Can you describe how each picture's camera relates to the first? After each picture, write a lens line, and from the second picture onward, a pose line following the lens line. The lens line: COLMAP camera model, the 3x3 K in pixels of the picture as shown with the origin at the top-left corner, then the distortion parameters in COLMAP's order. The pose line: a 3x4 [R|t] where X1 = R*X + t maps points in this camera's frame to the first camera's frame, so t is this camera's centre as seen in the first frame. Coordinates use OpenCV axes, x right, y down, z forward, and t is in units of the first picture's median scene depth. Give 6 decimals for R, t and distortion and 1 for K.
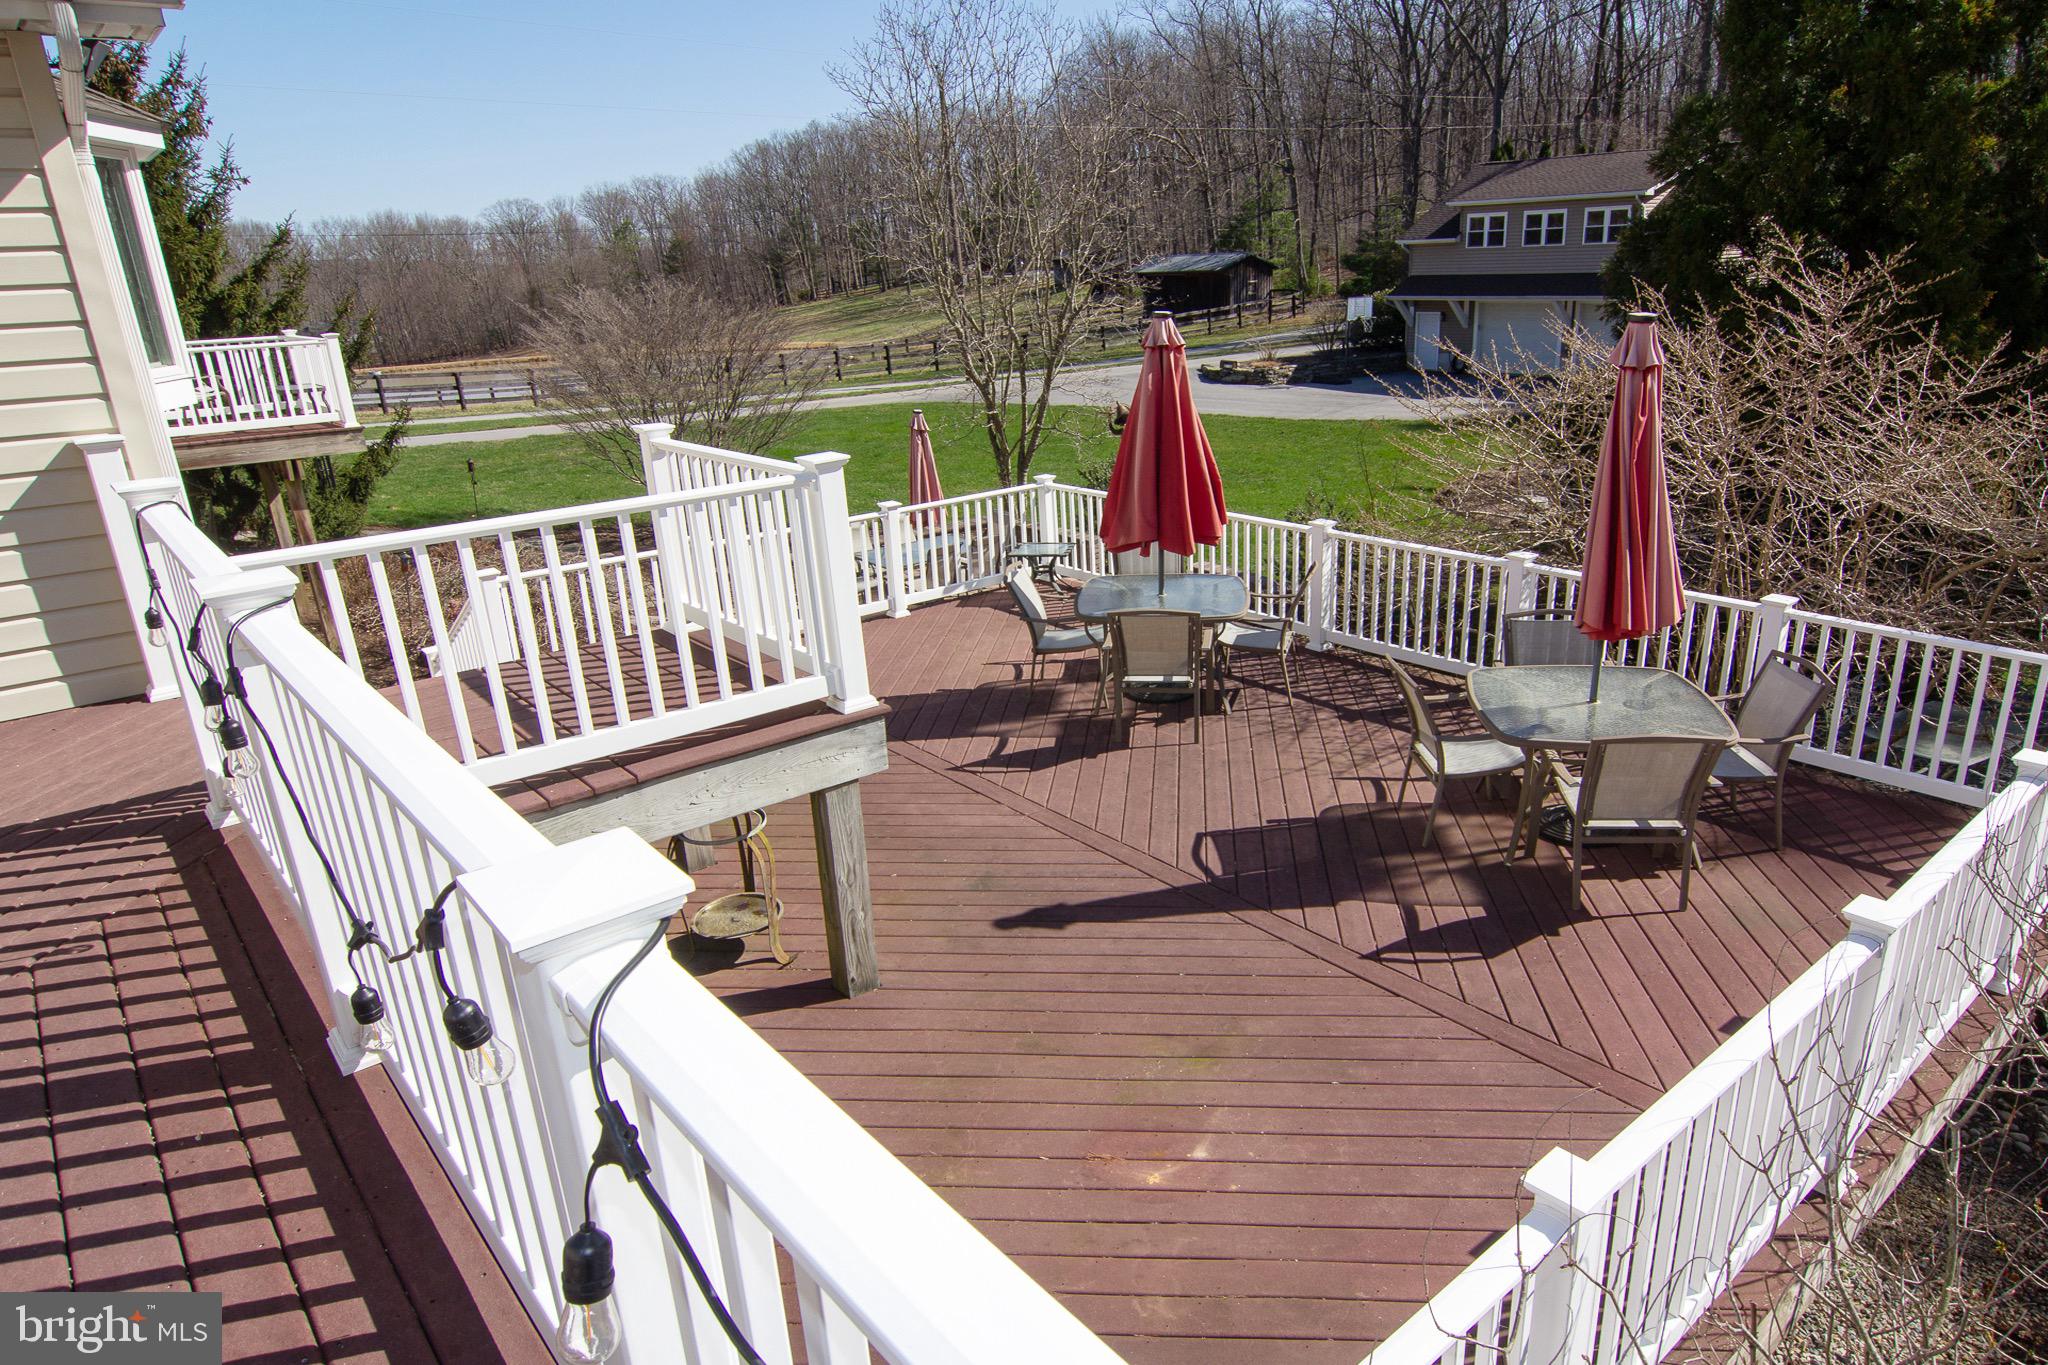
lens RADIAL K [[1196.1, 0, 1023.8], [0, 1196.1, 631.5], [0, 0, 1]] dist [-0.013239, -0.002213]
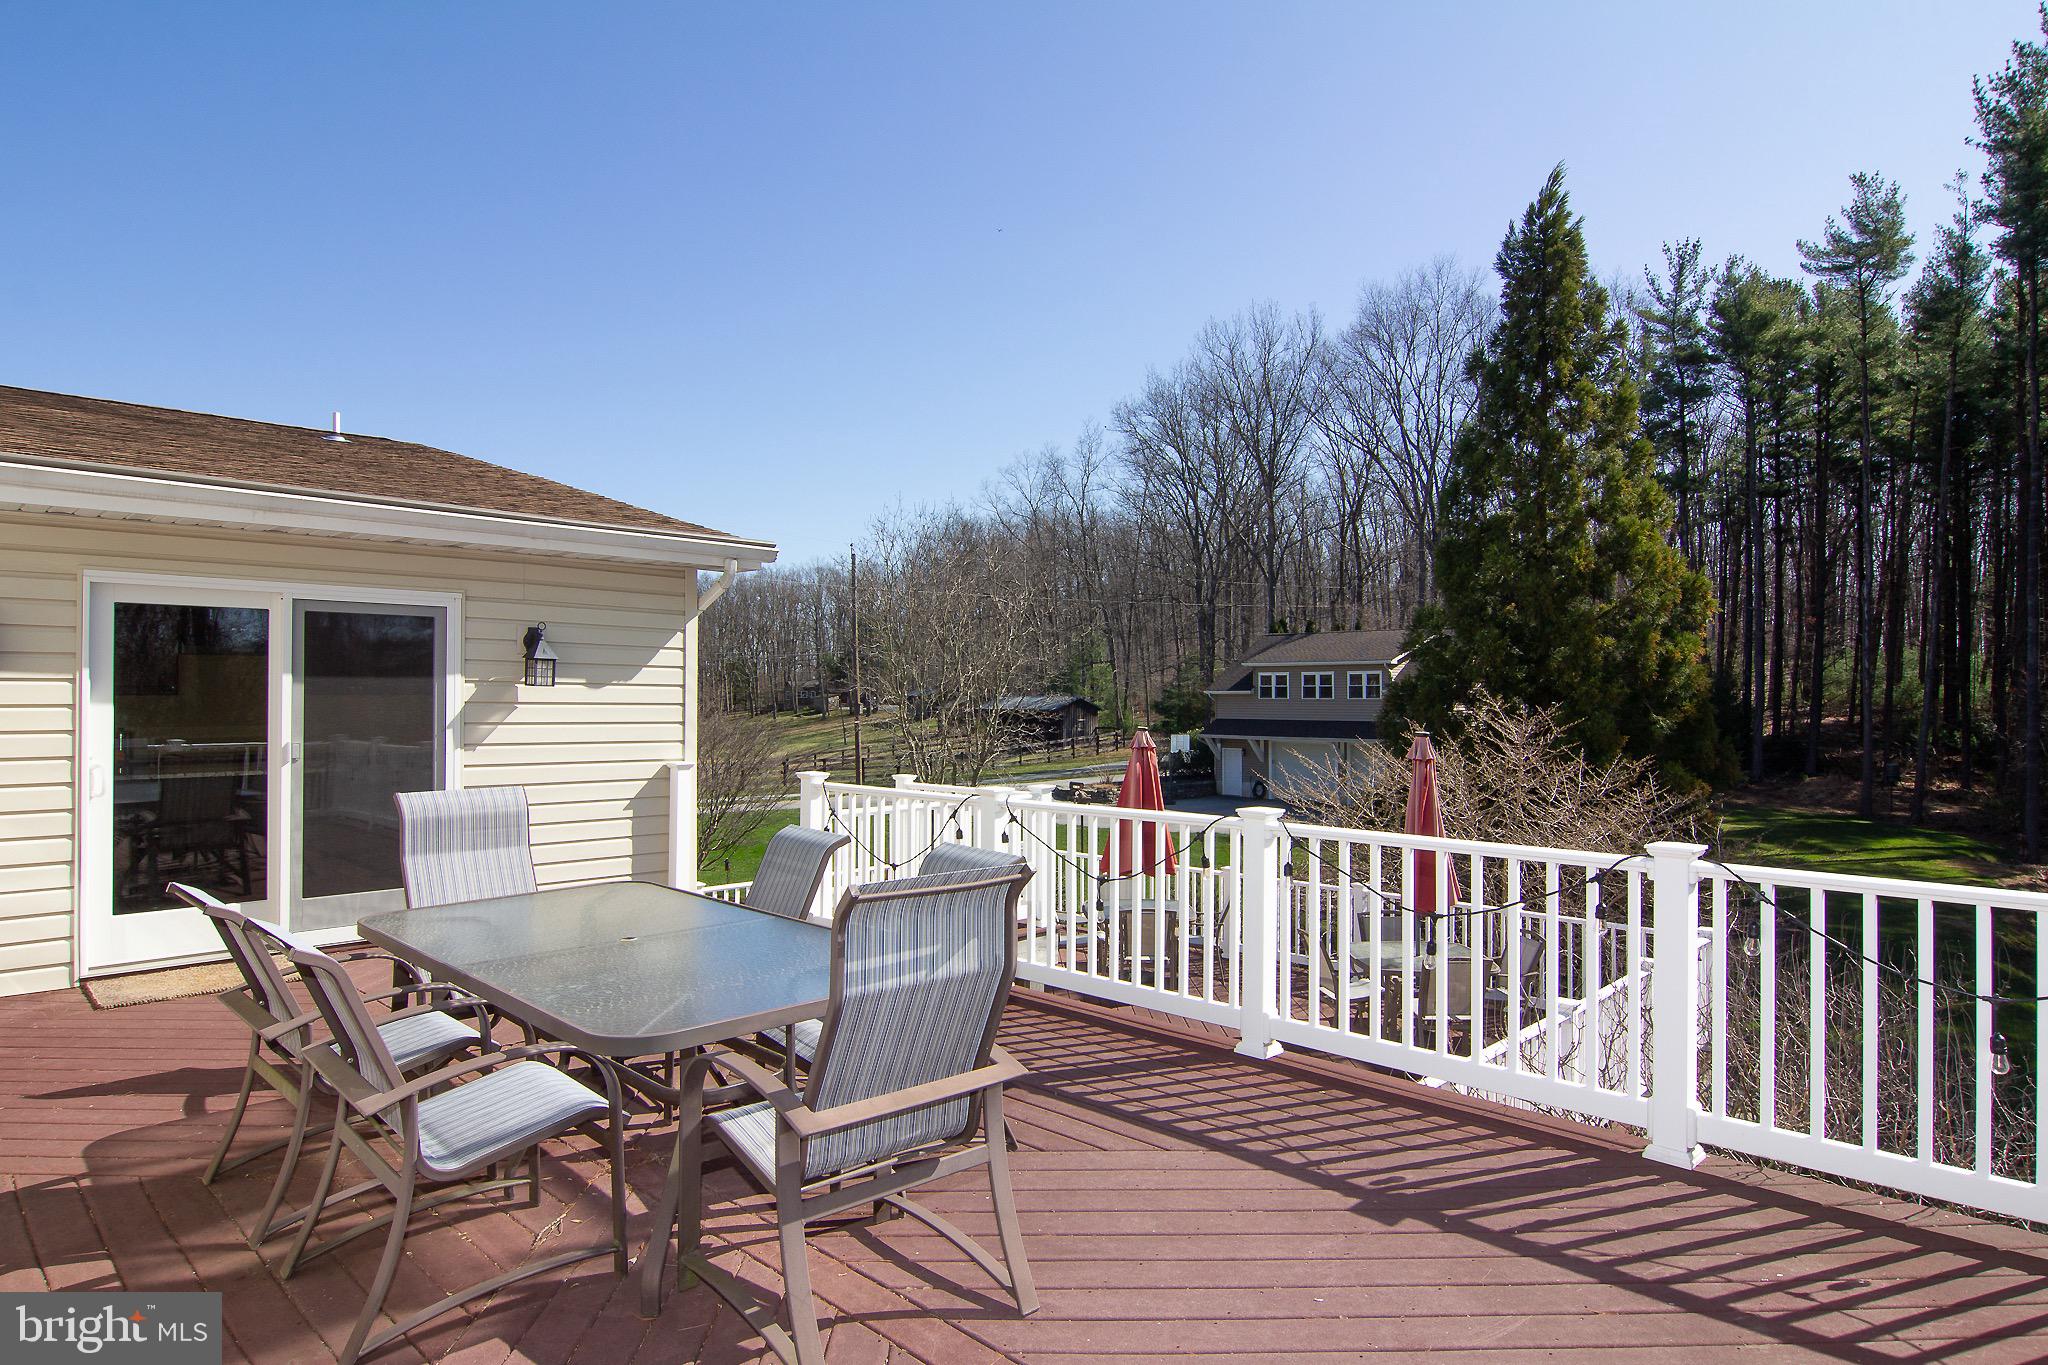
lens RADIAL K [[1176.8, 0, 1024.0], [0, 1176.8, 682.5], [0, 0, 1]] dist [-0.010510, -0.001792]
pose [[0.986245, 0.038765, 0.160683, -0.066582], [0.013053, 0.950810, -0.309501, 0.037310], [-0.164776, 0.307341, 0.937225, -0.109833]]
